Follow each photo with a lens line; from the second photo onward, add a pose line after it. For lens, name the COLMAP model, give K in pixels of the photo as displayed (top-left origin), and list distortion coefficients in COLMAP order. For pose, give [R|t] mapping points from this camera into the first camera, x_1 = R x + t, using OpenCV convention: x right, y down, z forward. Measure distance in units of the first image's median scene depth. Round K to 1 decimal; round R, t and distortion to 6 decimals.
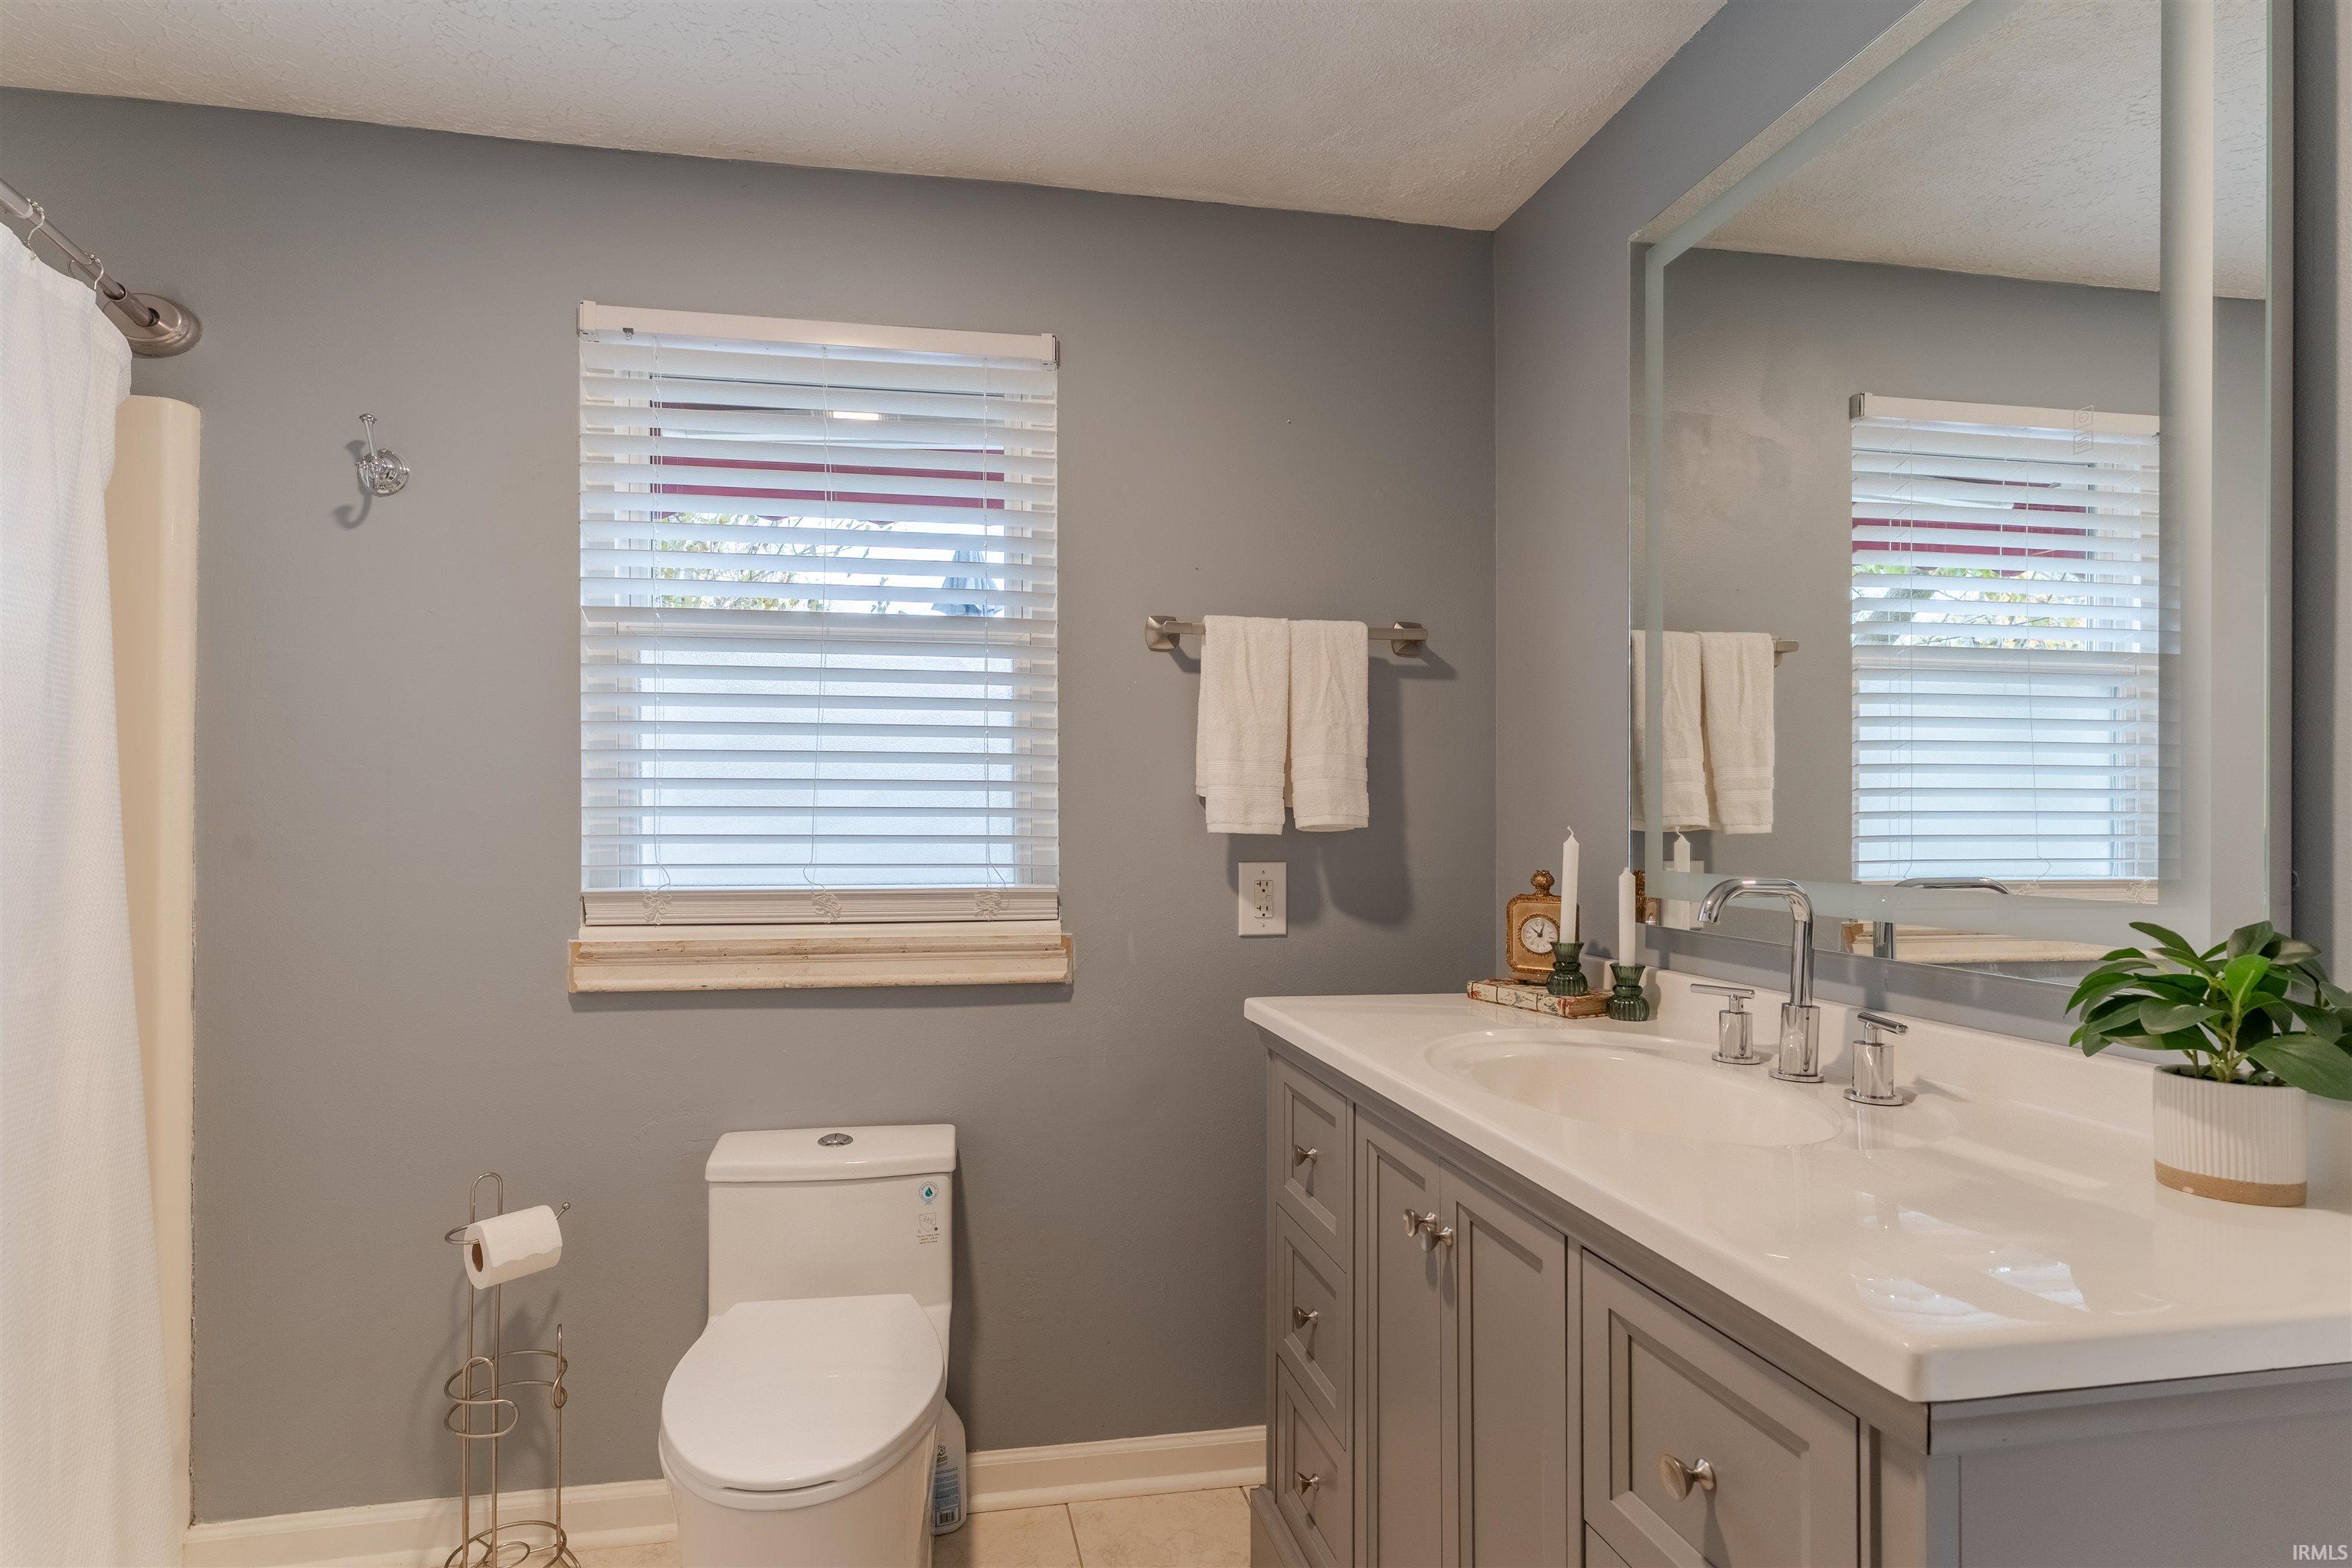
lens RADIAL K [[1134.1, 0, 1170.7], [0, 1134.1, 825.0], [0, 0, 1]] dist [0.000359, 0.000241]
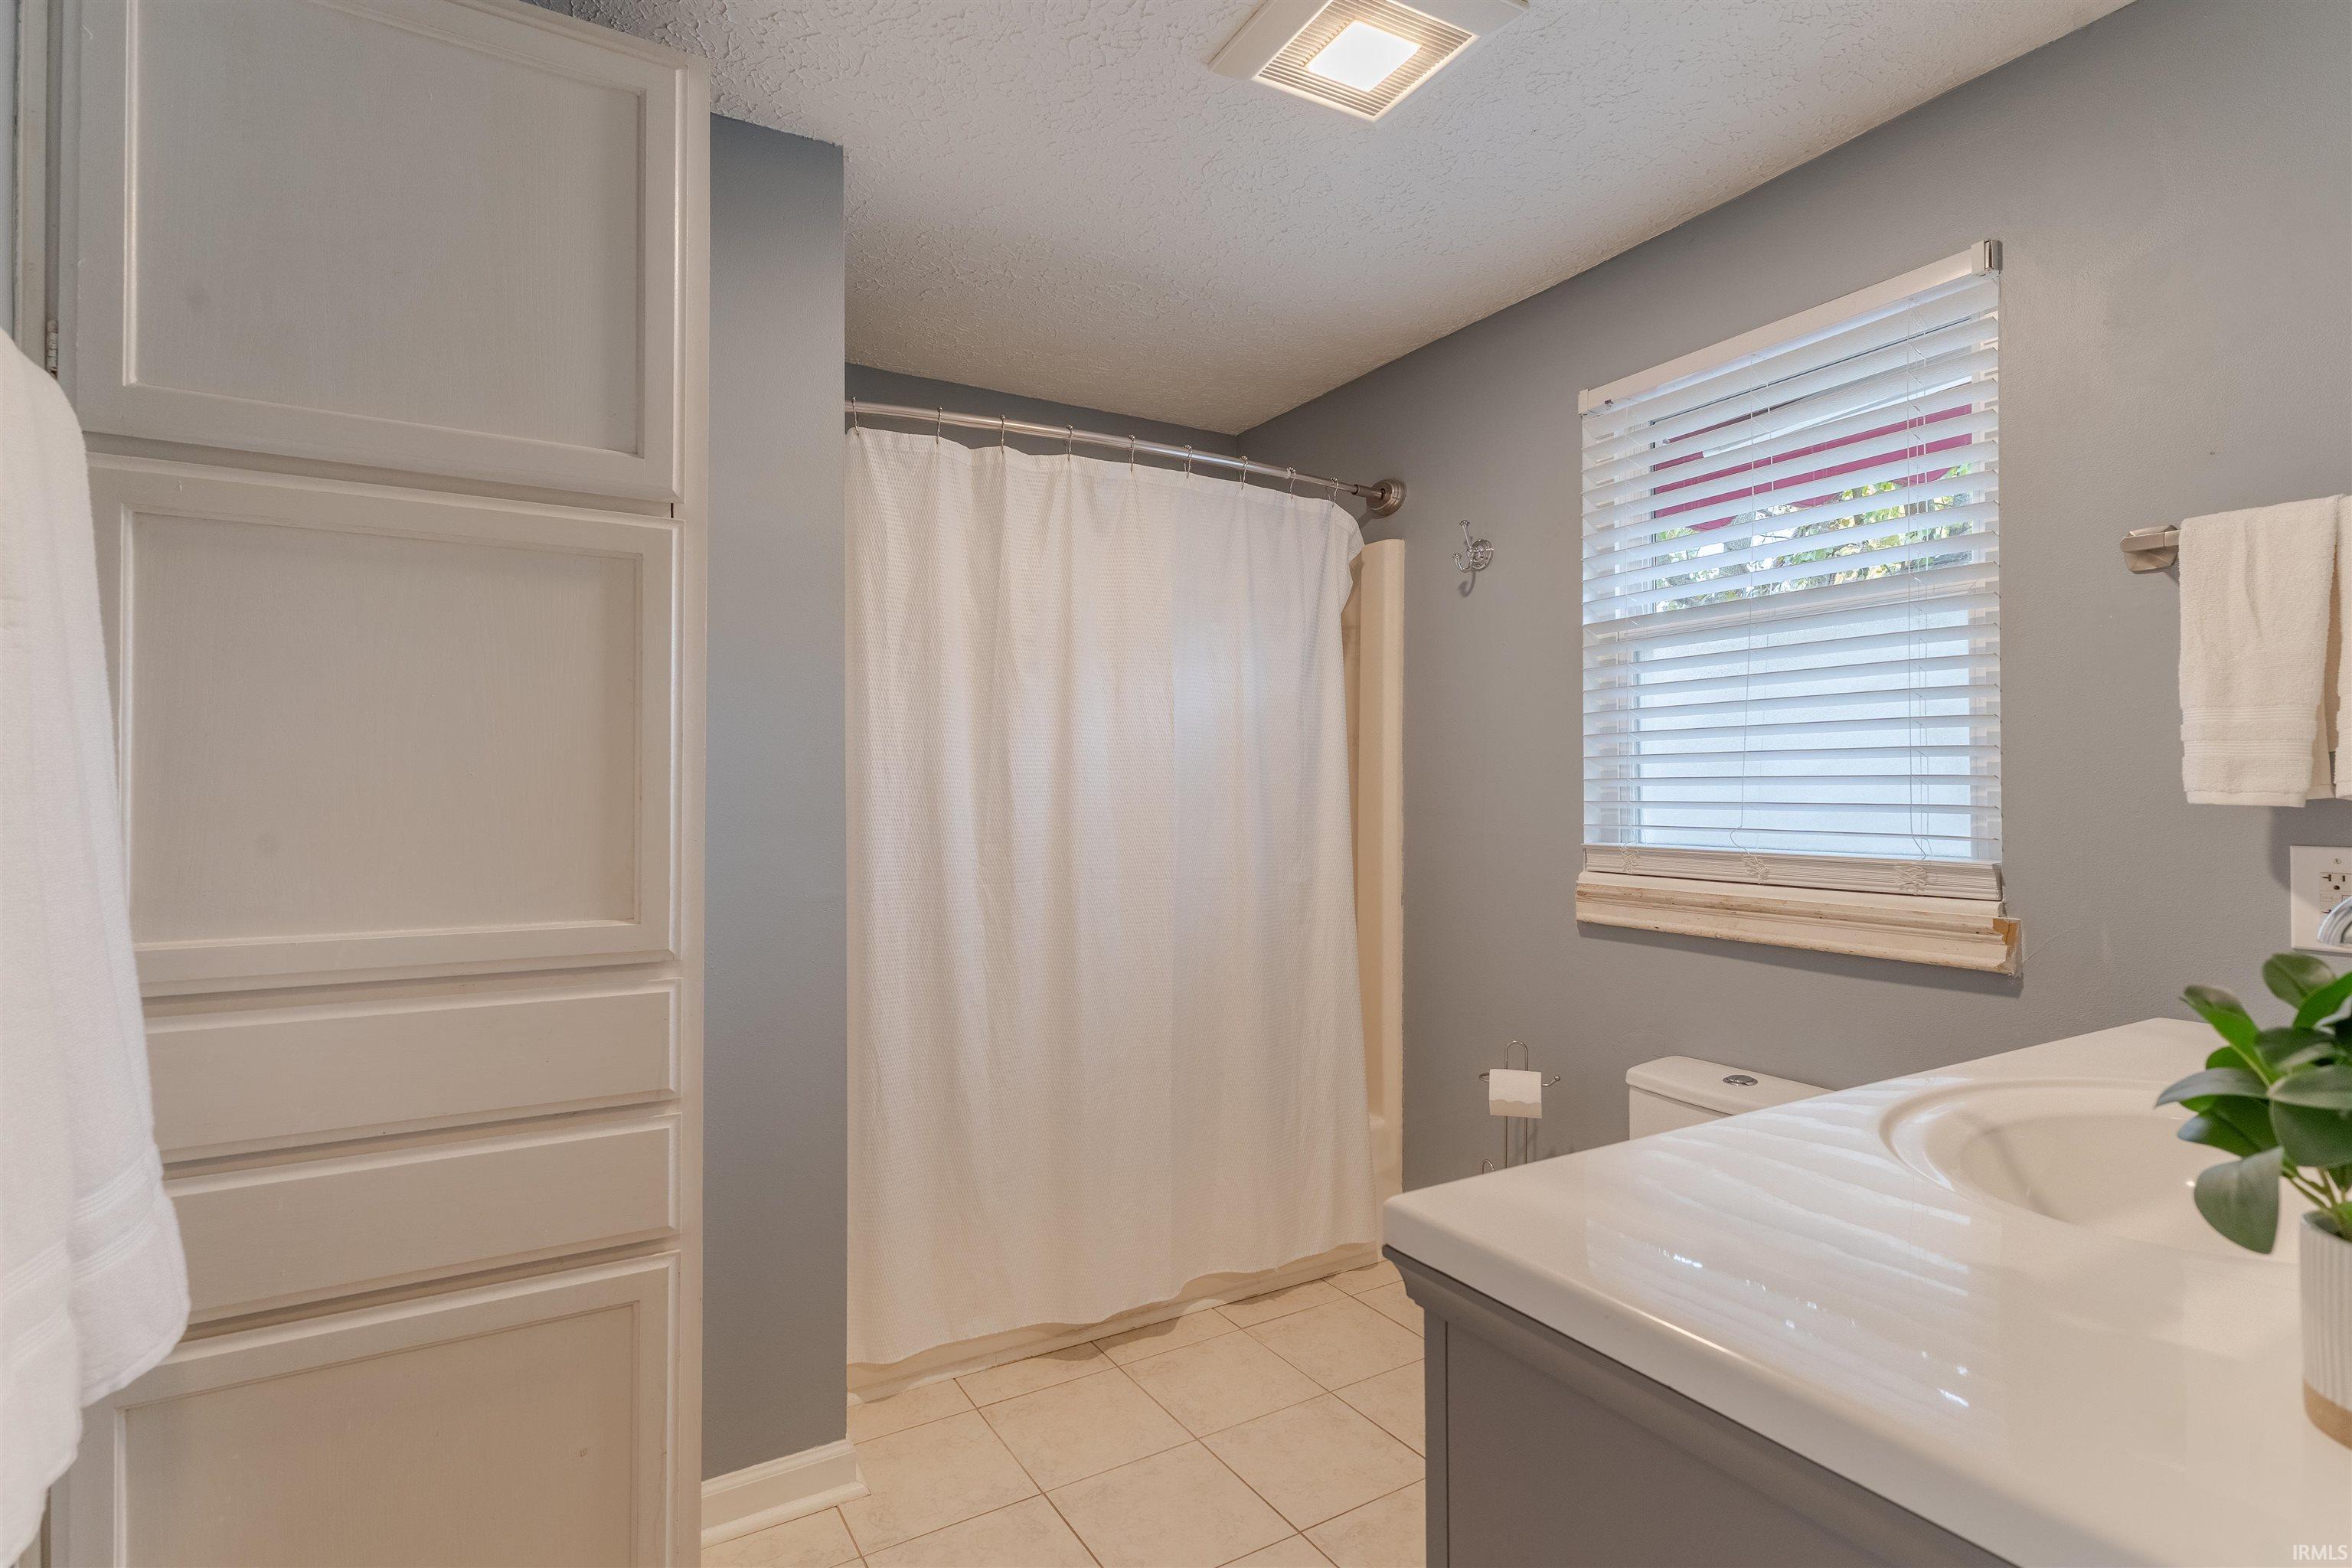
lens RADIAL K [[1161.8, 0, 1176.0], [0, 1161.8, 784.0], [0, 0, 1]] dist [0.000869, 0.000345]
pose [[0.351178, -0.006940, -0.936283, 0.545850], [-0.000918, 0.999970, -0.007756, 0.000365], [0.936308, 0.003583, 0.351161, 0.091799]]
